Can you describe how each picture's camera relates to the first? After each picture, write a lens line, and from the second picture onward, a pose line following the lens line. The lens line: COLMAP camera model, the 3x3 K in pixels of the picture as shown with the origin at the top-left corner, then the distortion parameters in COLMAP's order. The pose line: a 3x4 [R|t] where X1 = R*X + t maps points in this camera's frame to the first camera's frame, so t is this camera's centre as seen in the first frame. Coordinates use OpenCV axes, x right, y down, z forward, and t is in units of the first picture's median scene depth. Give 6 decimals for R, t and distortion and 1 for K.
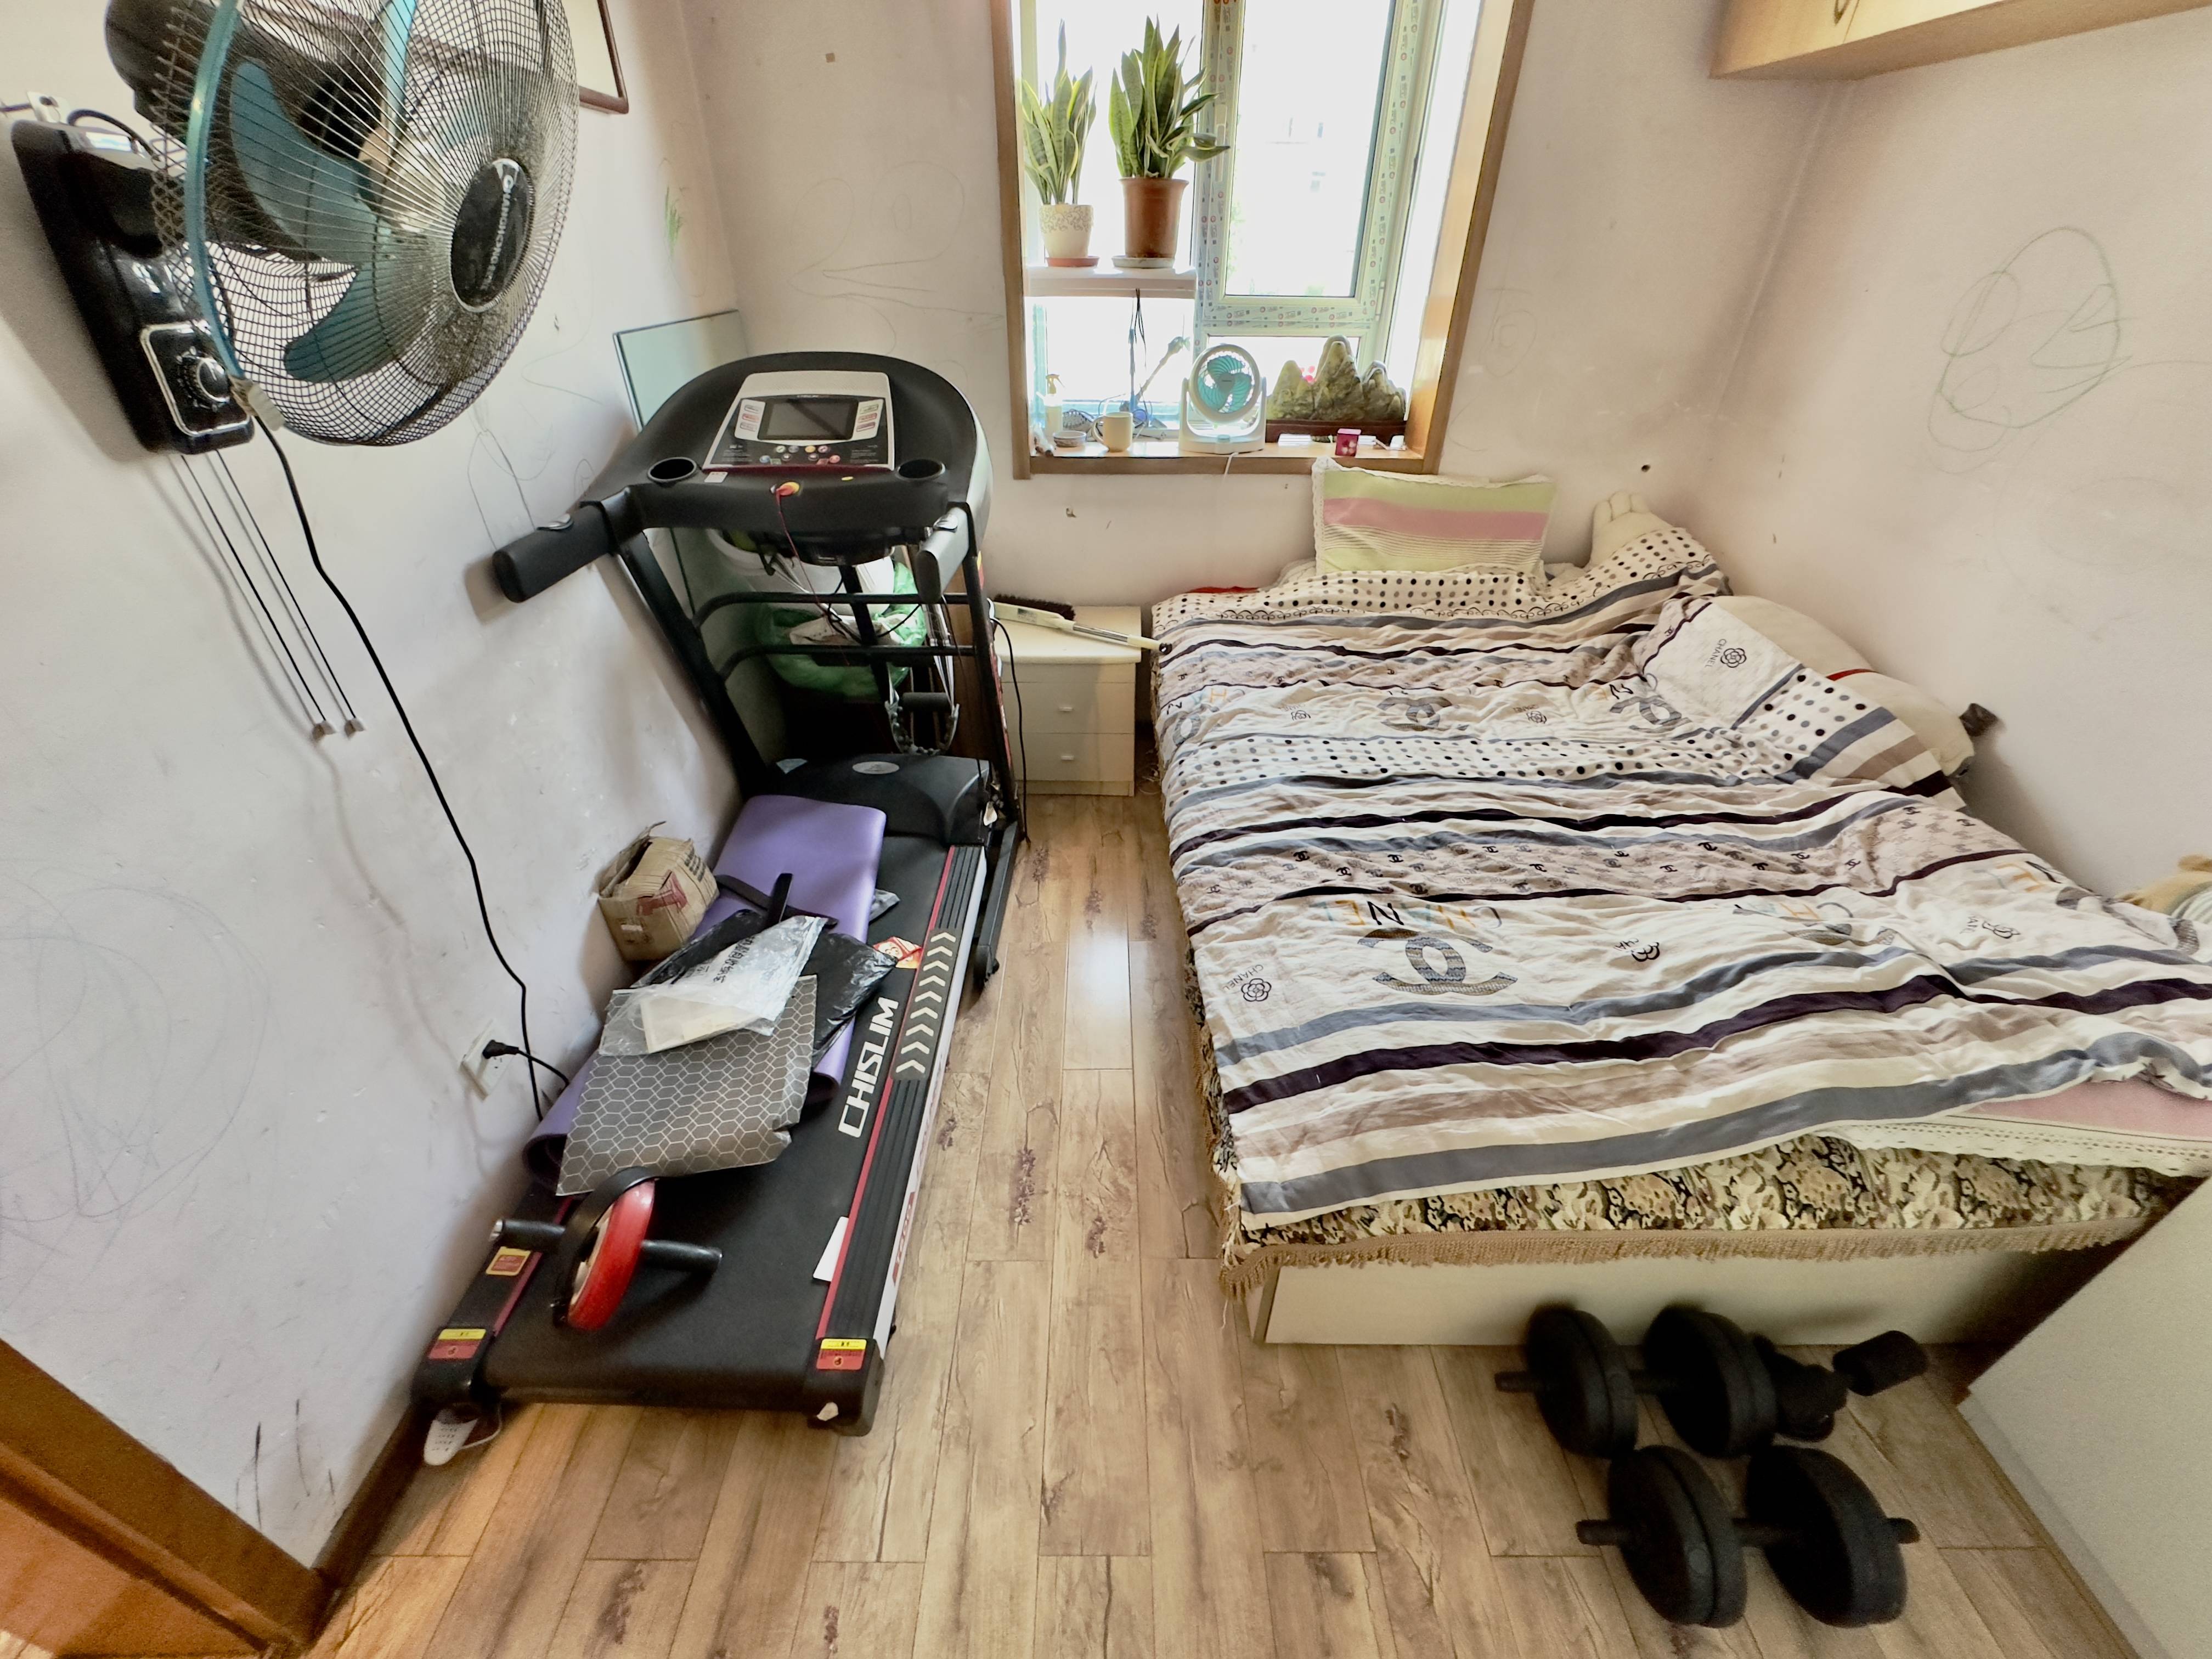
lens RADIAL K [[884.0, 0, 1107.2], [0, 884.0, 827.4], [0, 0, 1]] dist [-0.001685, 0.000164]
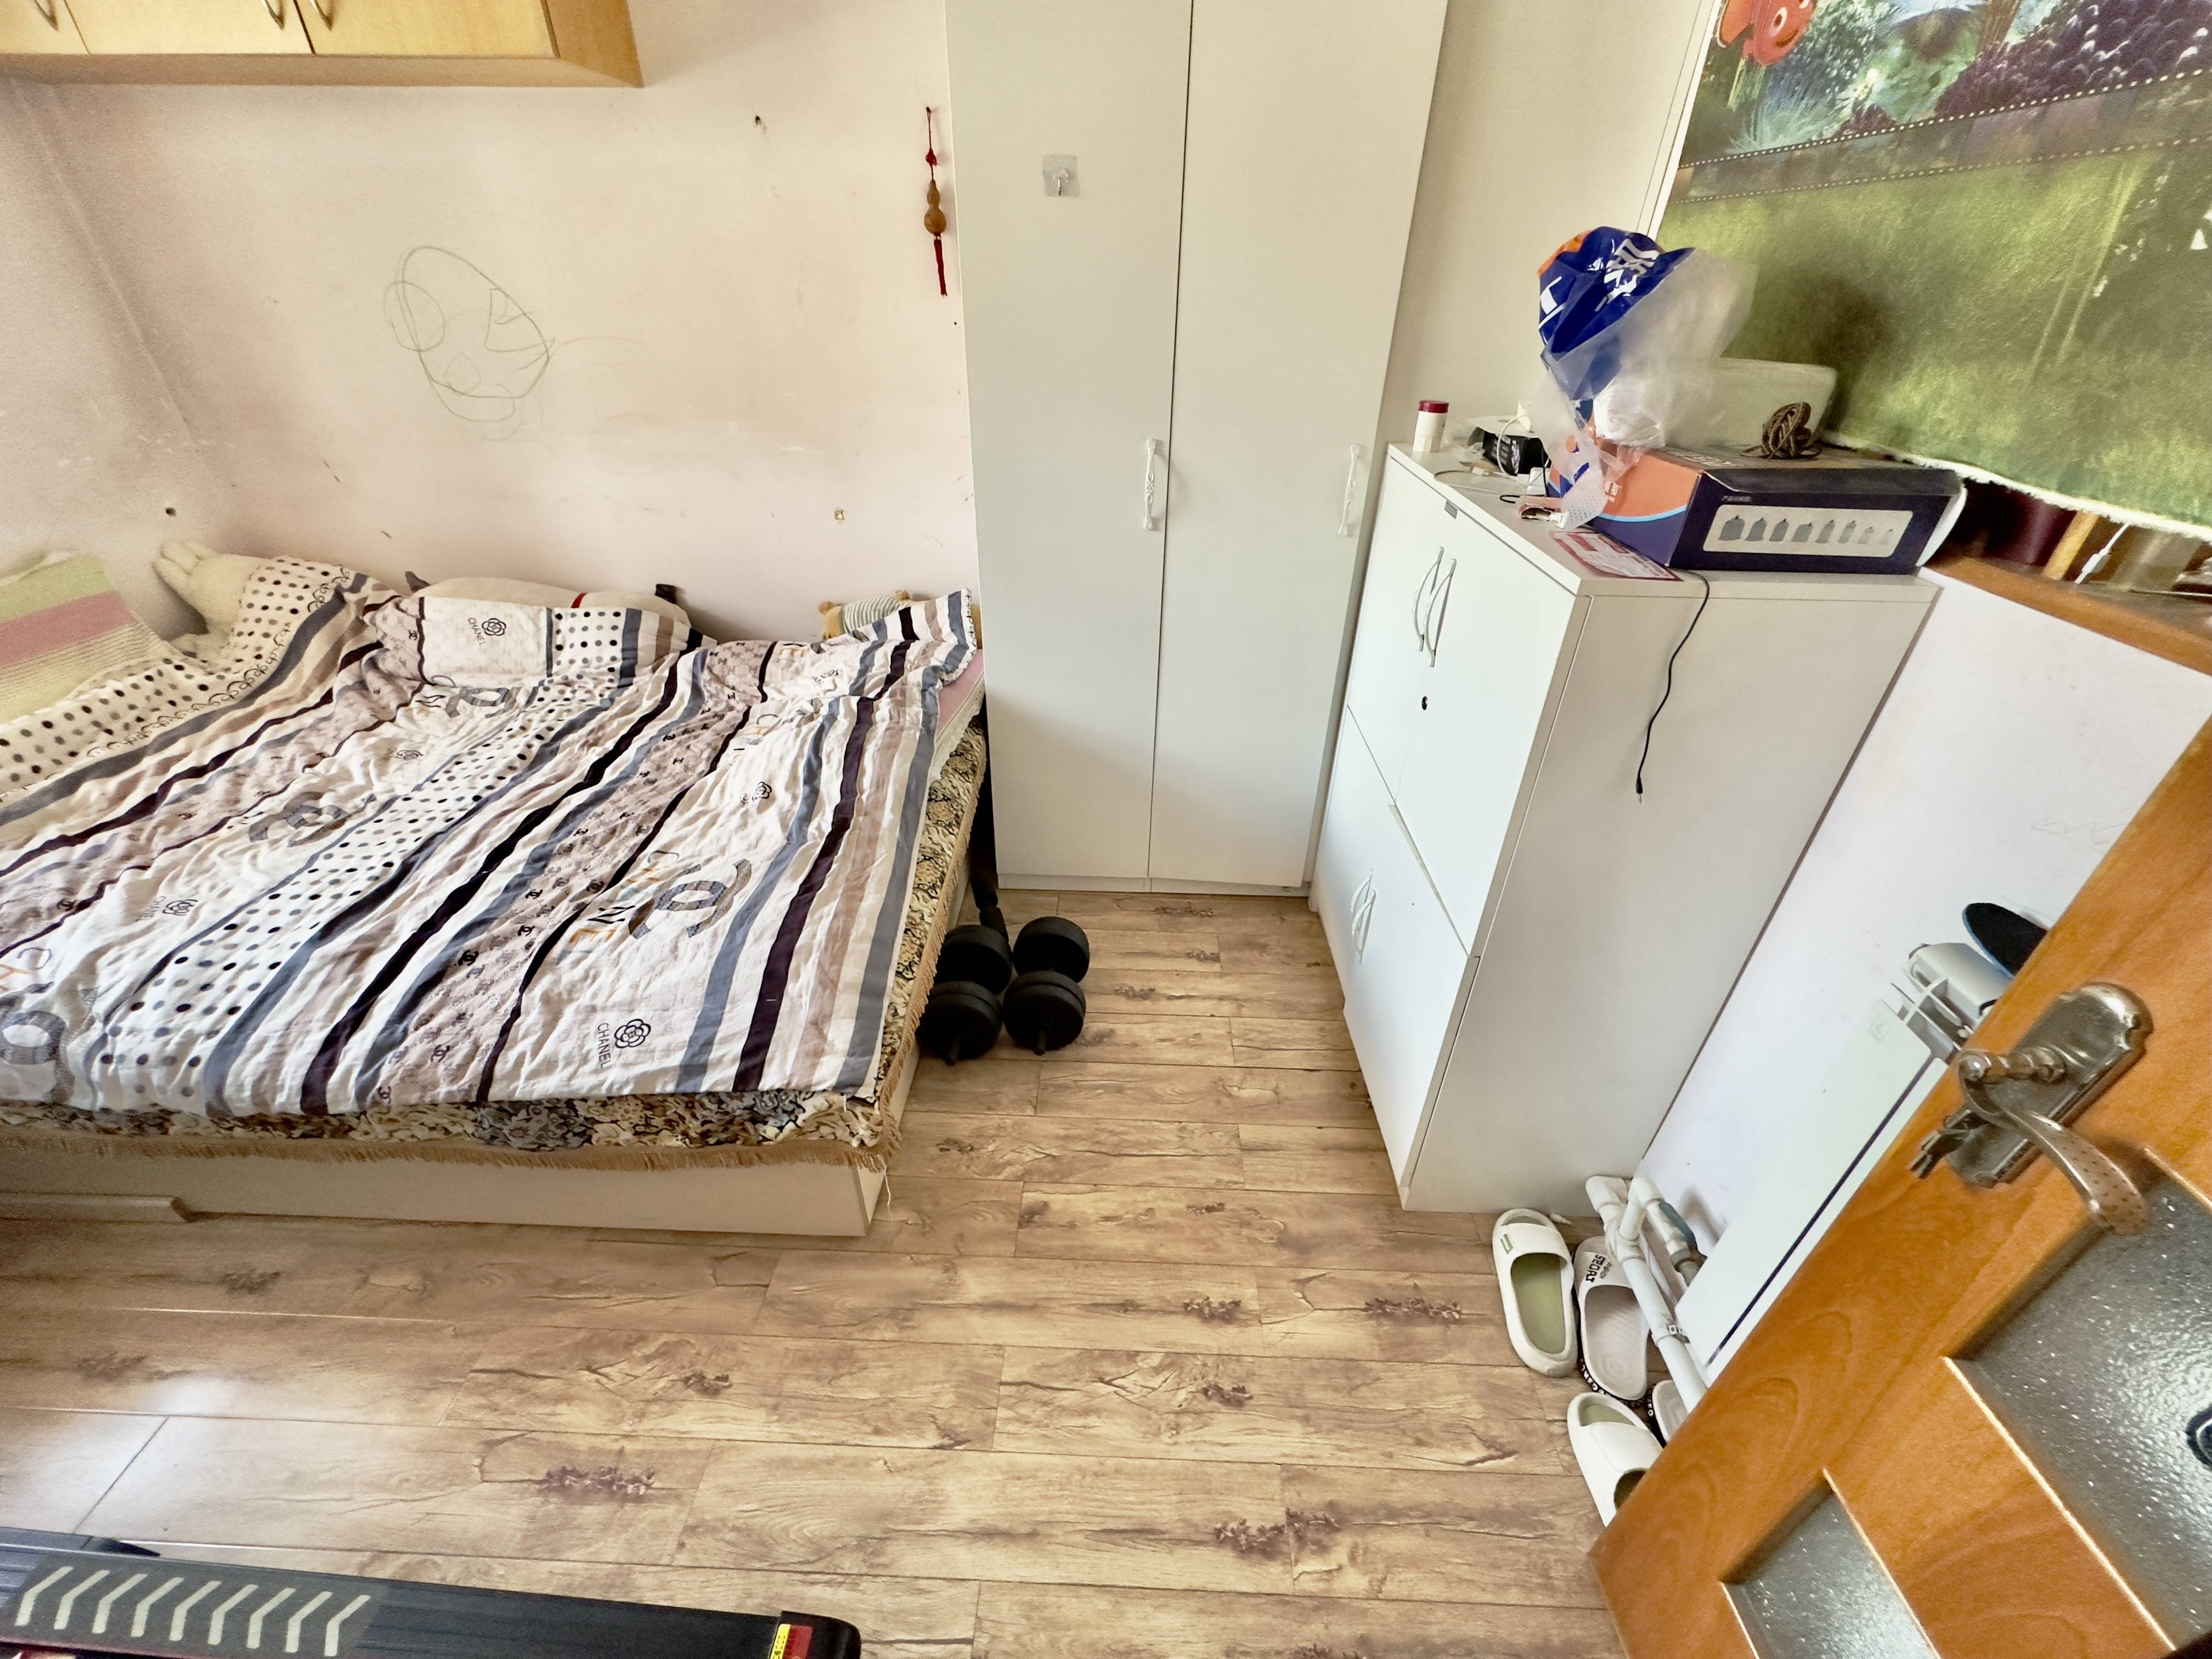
lens RADIAL K [[884.0, 0, 1107.2], [0, 884.0, 827.4], [0, 0, 1]] dist [-0.001685, 0.000164]
pose [[0.035607, -0.541041, 0.840242, -0.387221], [0.545164, 0.715173, 0.437406, -0.089341], [-0.837573, 0.442494, 0.320422, 0.122944]]
